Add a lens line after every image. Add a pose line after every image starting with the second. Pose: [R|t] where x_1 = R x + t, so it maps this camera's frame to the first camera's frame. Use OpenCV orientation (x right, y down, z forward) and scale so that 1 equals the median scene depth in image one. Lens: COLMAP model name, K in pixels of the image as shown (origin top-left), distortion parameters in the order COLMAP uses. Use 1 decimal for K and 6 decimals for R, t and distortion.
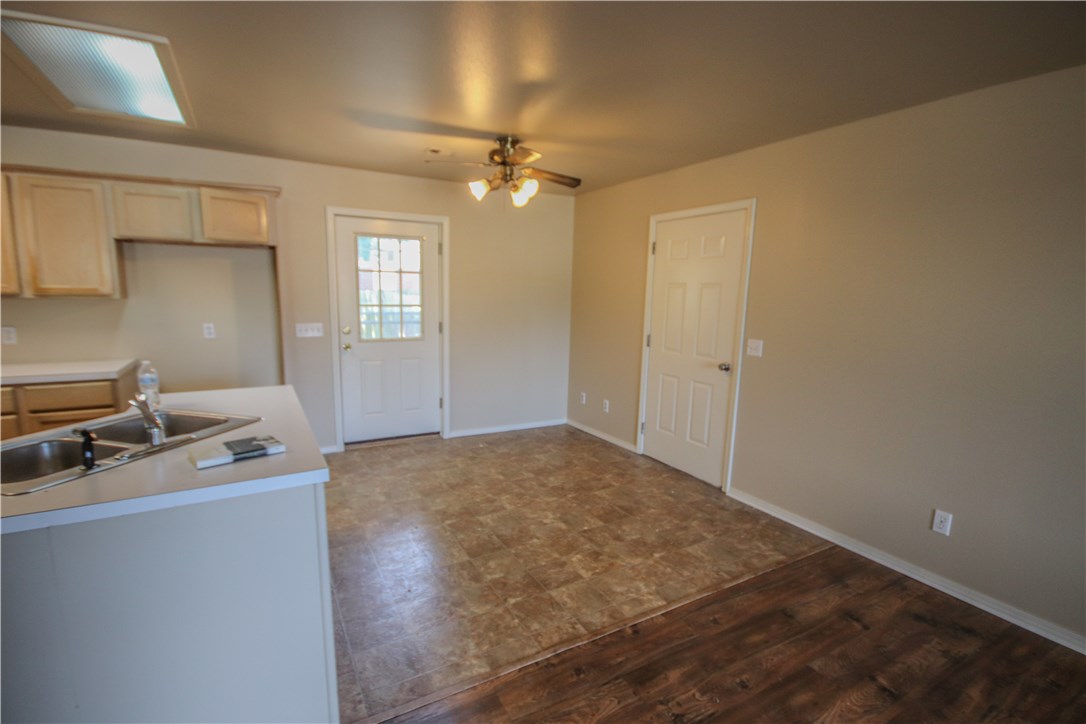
lens RADIAL K [[499.1, 0, 542.7], [0, 499.1, 372.3], [0, 0, 1]] dist [0.018682, -0.017902]
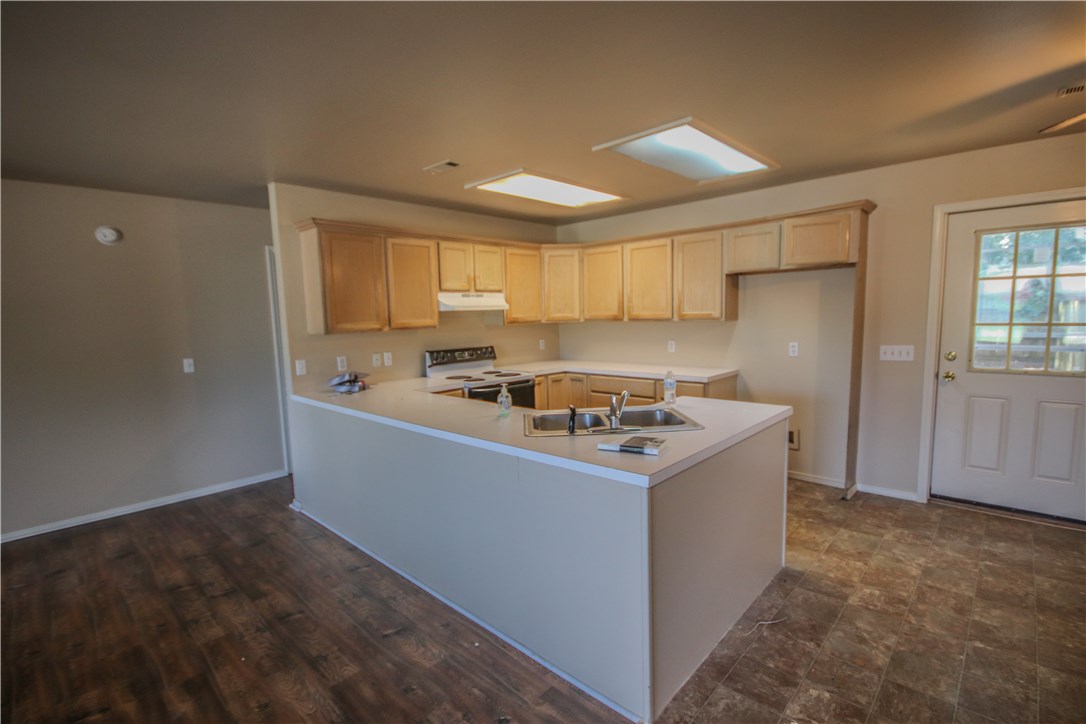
lens RADIAL K [[499.1, 0, 542.7], [0, 499.1, 372.3], [0, 0, 1]] dist [0.018682, -0.017902]
pose [[0.293183, 0.084527, -0.952313, 0.241626], [-0.118966, 0.991568, 0.051386, -0.028709], [0.948626, 0.098227, 0.300766, 0.197448]]
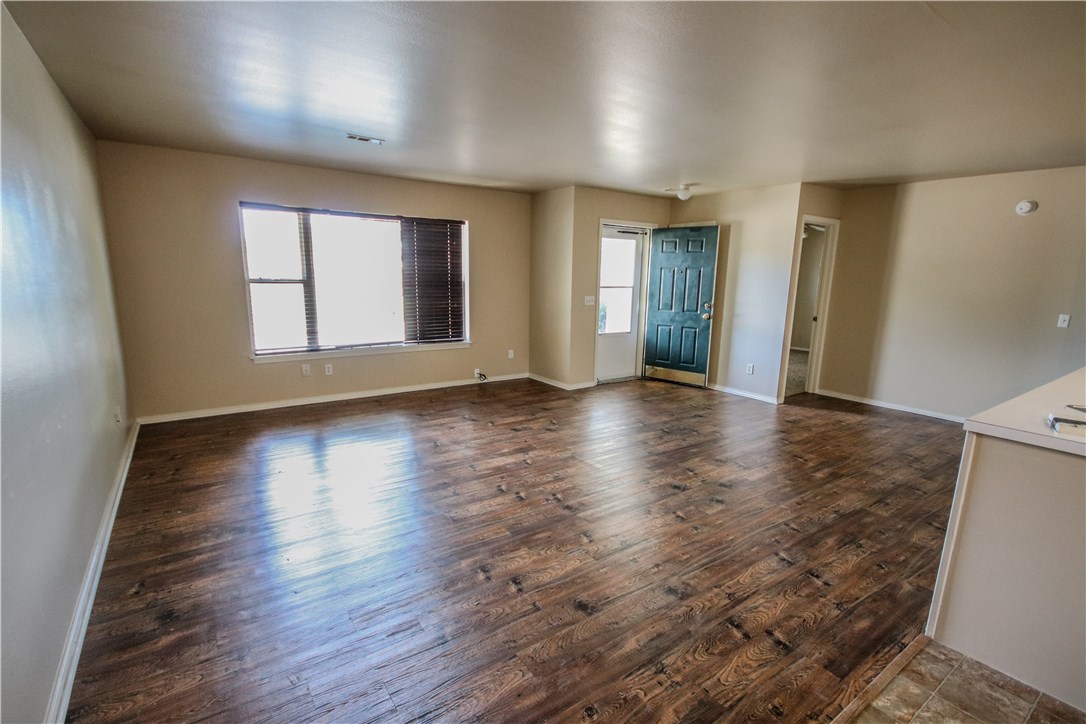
lens RADIAL K [[499.1, 0, 542.7], [0, 499.1, 372.3], [0, 0, 1]] dist [0.018682, -0.017902]
pose [[-0.994323, -0.024373, -0.103579, 0.339025], [-0.058832, 0.937024, 0.344274, -0.128927], [0.088665, 0.348414, -0.933138, 0.924560]]
